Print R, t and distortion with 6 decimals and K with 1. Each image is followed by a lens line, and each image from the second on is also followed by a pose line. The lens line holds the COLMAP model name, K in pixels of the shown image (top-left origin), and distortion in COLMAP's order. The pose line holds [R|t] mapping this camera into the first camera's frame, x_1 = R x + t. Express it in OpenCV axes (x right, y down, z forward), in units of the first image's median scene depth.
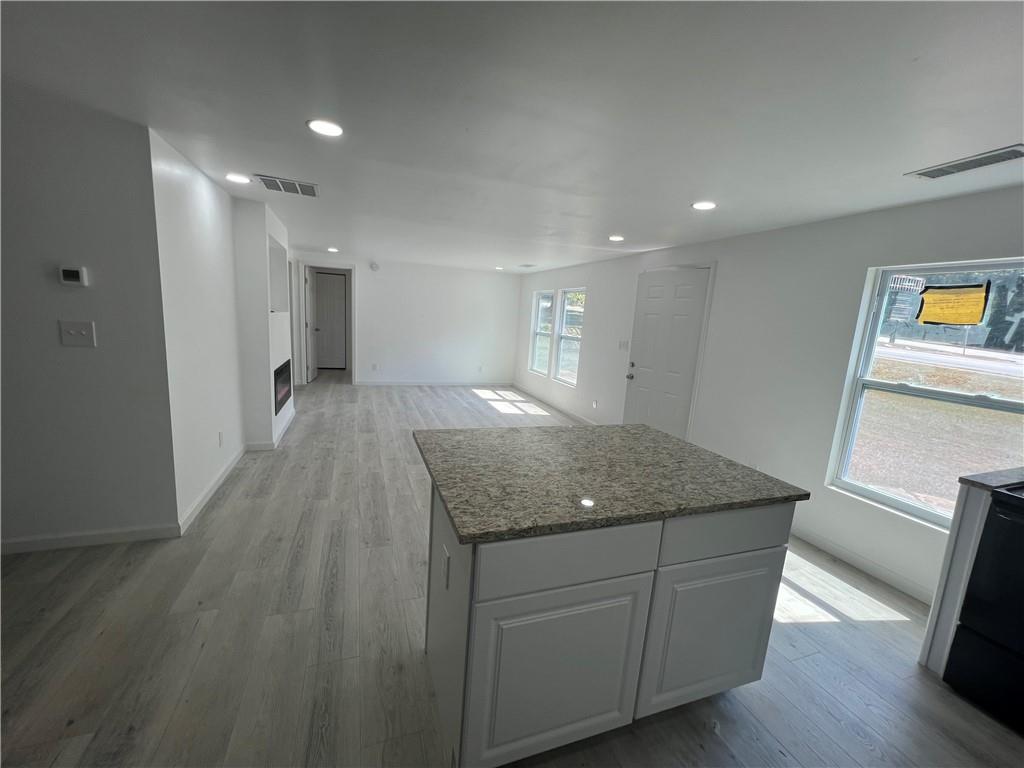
lens RADIAL K [[413.5, 0, 512.3], [0, 413.5, 384.5], [0, 0, 1]] dist [-0.002396, 0.000789]
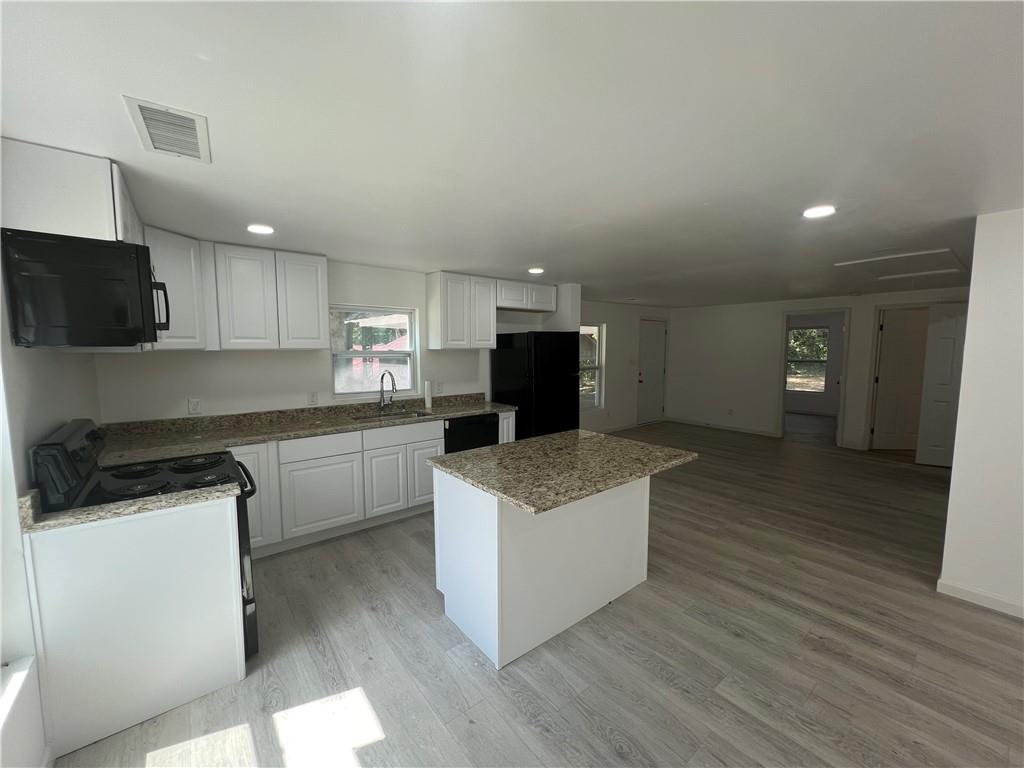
lens RADIAL K [[413.5, 0, 515.0], [0, 413.5, 382.8], [0, 0, 1]] dist [-0.002396, 0.000789]
pose [[-0.945634, -0.039089, -0.322875, 0.317869], [-0.114553, 0.969164, 0.218170, -0.140577], [0.304390, 0.243295, -0.920953, 0.863595]]
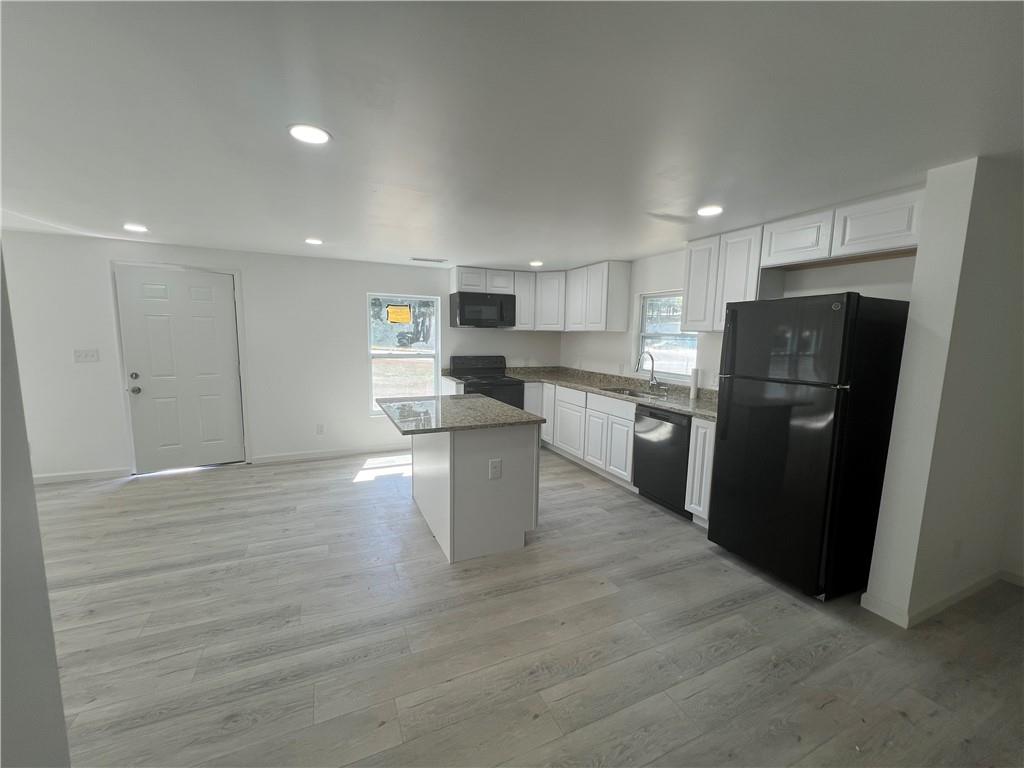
lens RADIAL K [[413.5, 0, 512.2], [0, 413.5, 386.1], [0, 0, 1]] dist [-0.002396, 0.000789]
pose [[-0.074404, -0.193365, 0.978302, -0.642499], [0.139351, 0.969379, 0.202200, -0.099366], [-0.987444, 0.151372, -0.045180, 0.313823]]
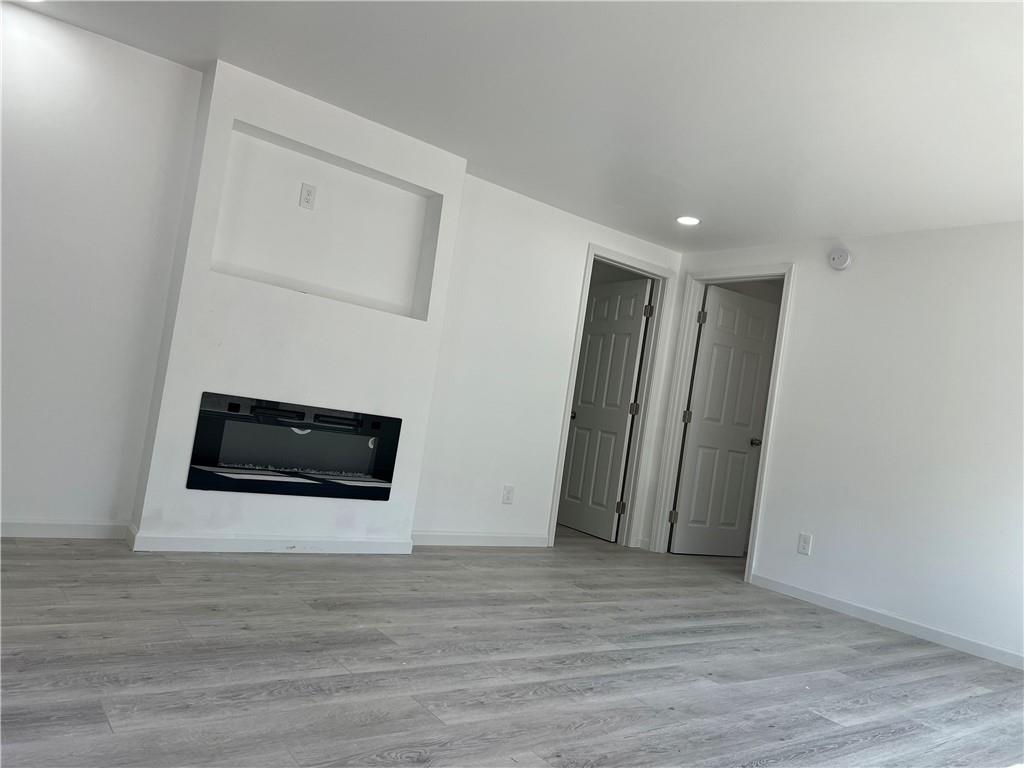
lens RADIAL K [[771.9, 0, 506.9], [0, 771.9, 389.7], [0, 0, 1]] dist [0.022889, 0.000561]
pose [[0.289344, -0.049300, -0.955955, 0.356219], [-0.283800, 0.949353, -0.134859, -0.013622], [0.914187, 0.310321, 0.260698, 1.016746]]
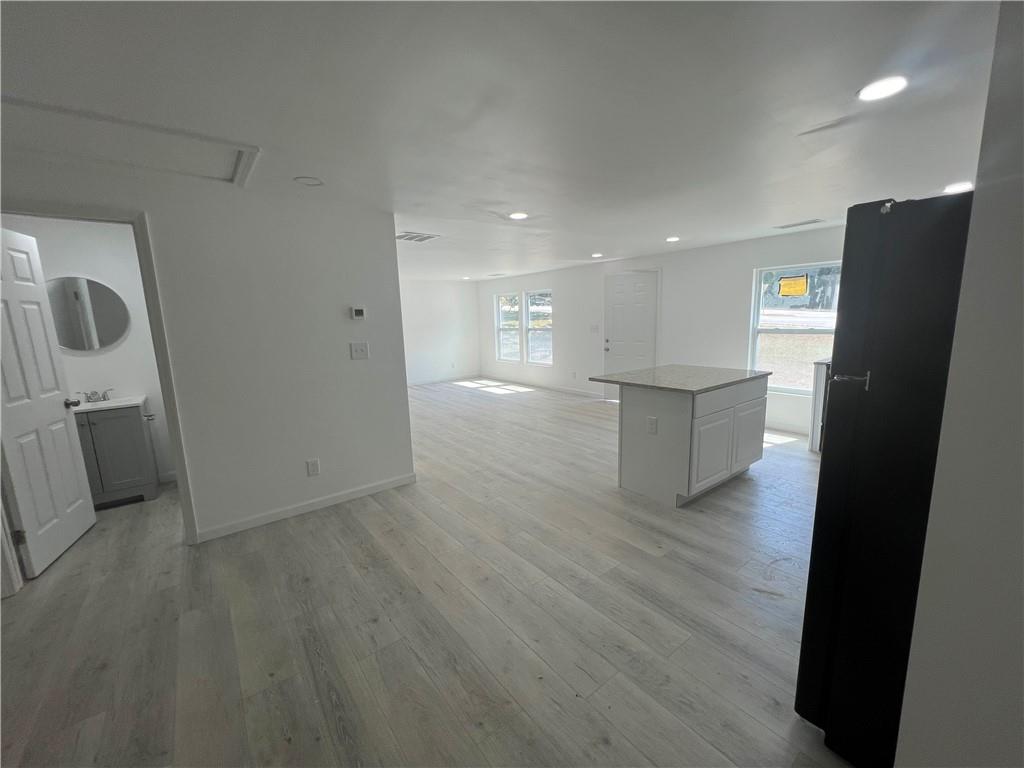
lens RADIAL K [[413.5, 0, 513.8], [0, 413.5, 386.0], [0, 0, 1]] dist [-0.002396, 0.000789]
pose [[0.949181, -0.145277, 0.279195, -0.477243], [0.143243, 0.989297, 0.027788, 0.022056], [-0.280244, 0.013617, 0.959832, -0.303086]]
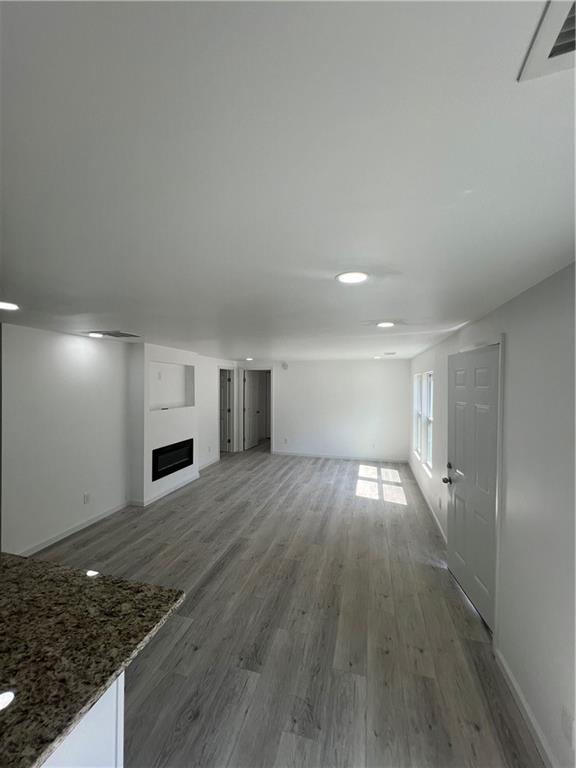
lens RADIAL K [[310.1, 0, 286.4], [0, 310.1, 384.2], [0, 0, 1]] dist [-0.002396, 0.000789]
pose [[0.812228, -0.057298, -0.580520, 0.431292], [-0.049797, 0.984721, -0.166865, -0.096489], [0.581211, 0.164441, 0.796965, 0.337729]]
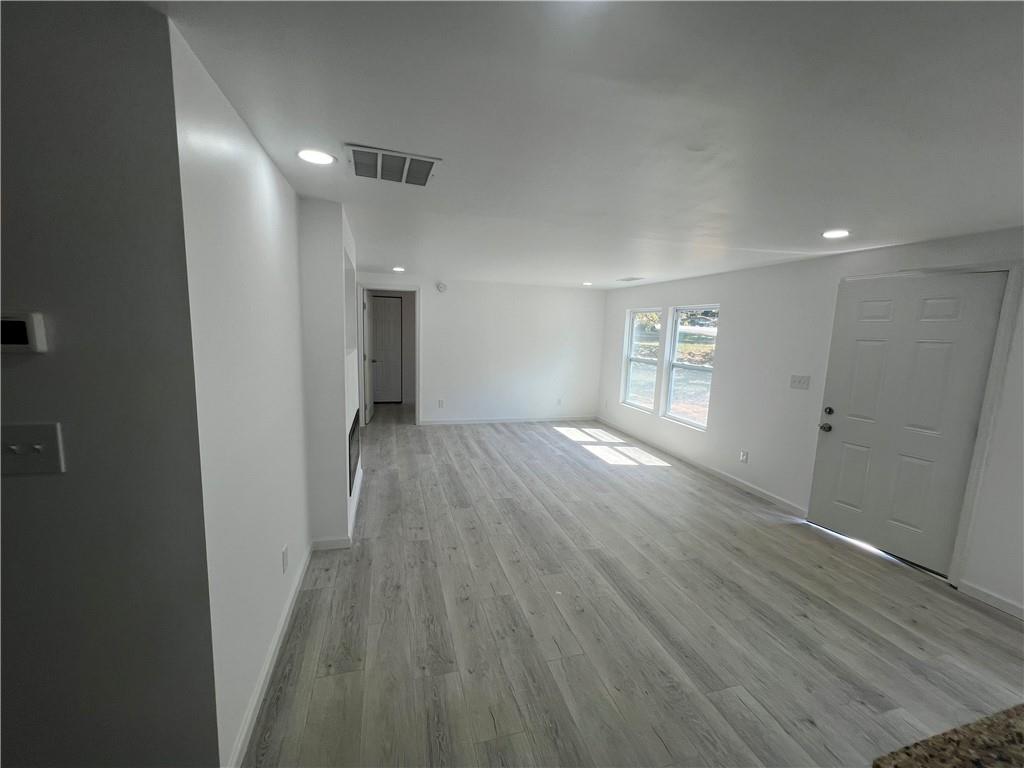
lens RADIAL K [[413.5, 0, 512.0], [0, 413.5, 384.7], [0, 0, 1]] dist [-0.002396, 0.000789]
pose [[0.997487, -0.020235, -0.067892, -0.224761], [0.017886, 0.999226, -0.035037, -0.085854], [0.068548, 0.033734, 0.997077, 0.275914]]
